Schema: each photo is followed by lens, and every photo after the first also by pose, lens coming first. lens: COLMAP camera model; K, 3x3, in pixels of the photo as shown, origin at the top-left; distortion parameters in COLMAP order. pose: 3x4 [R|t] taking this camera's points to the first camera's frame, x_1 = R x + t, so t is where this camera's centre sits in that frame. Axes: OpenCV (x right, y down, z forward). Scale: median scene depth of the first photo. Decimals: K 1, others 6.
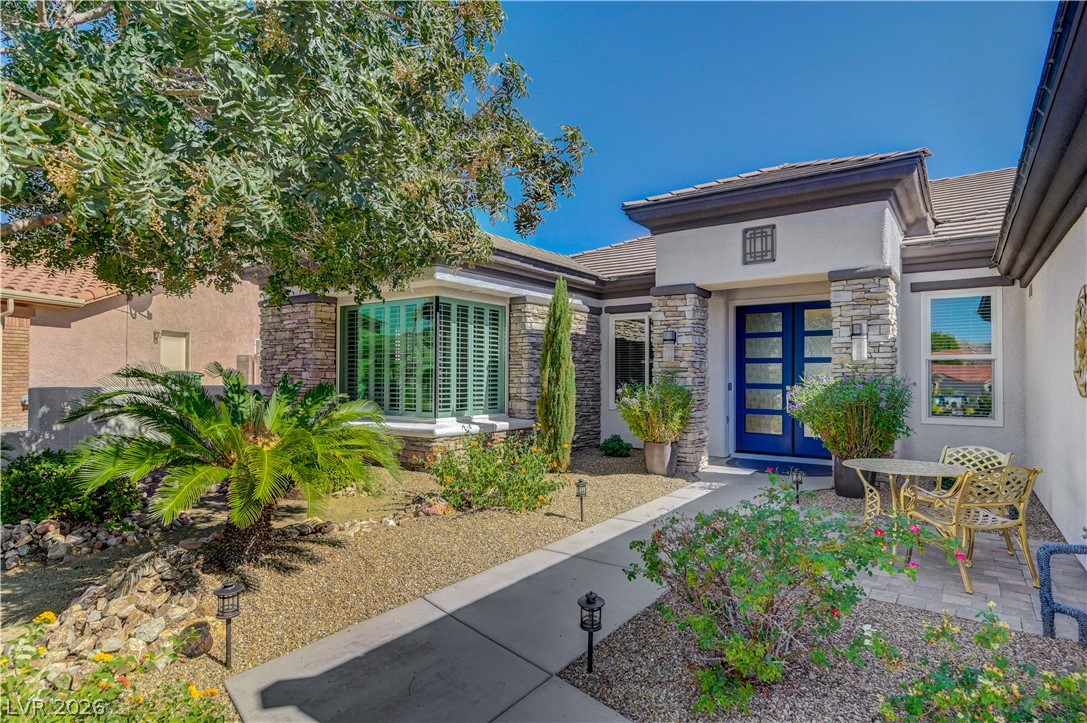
lens RADIAL K [[586.0, 0, 546.4], [0, 586.0, 370.1], [0, 0, 1]] dist [-0.000020, 0.000087]
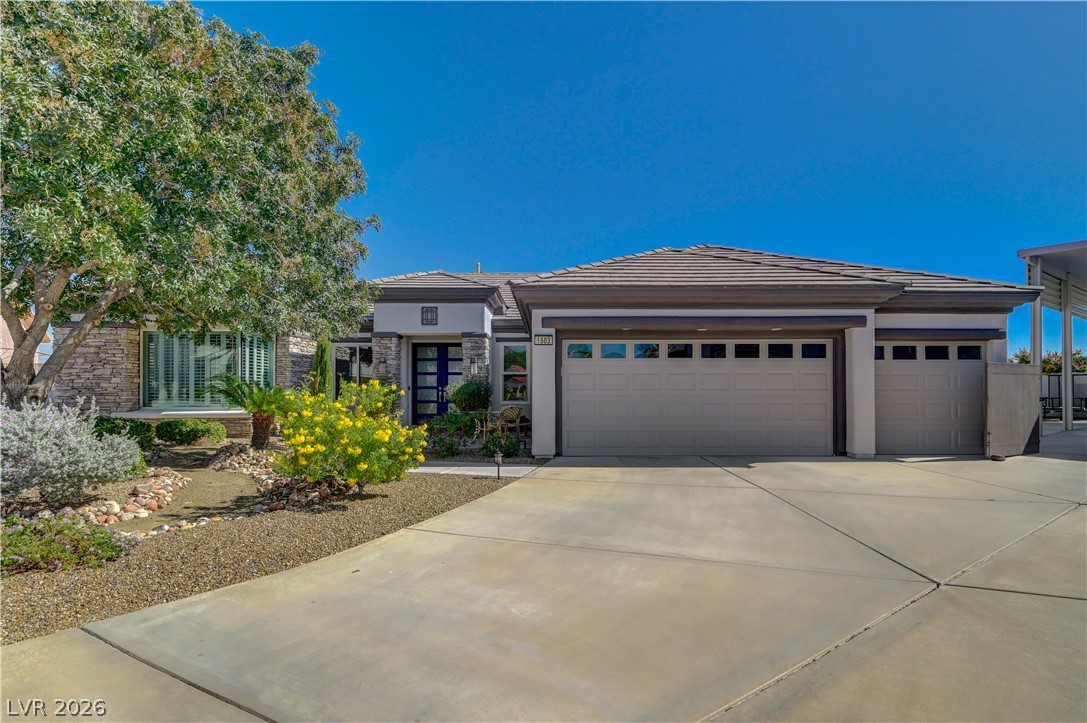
lens RADIAL K [[586.0, 0, 544.3], [0, 586.0, 370.6], [0, 0, 1]] dist [-0.000020, 0.000087]
pose [[0.818391, 0.014782, 0.574472, -0.431096], [-0.002849, 0.999761, -0.021665, 0.014637], [-0.574655, 0.016094, 0.818237, -0.798431]]
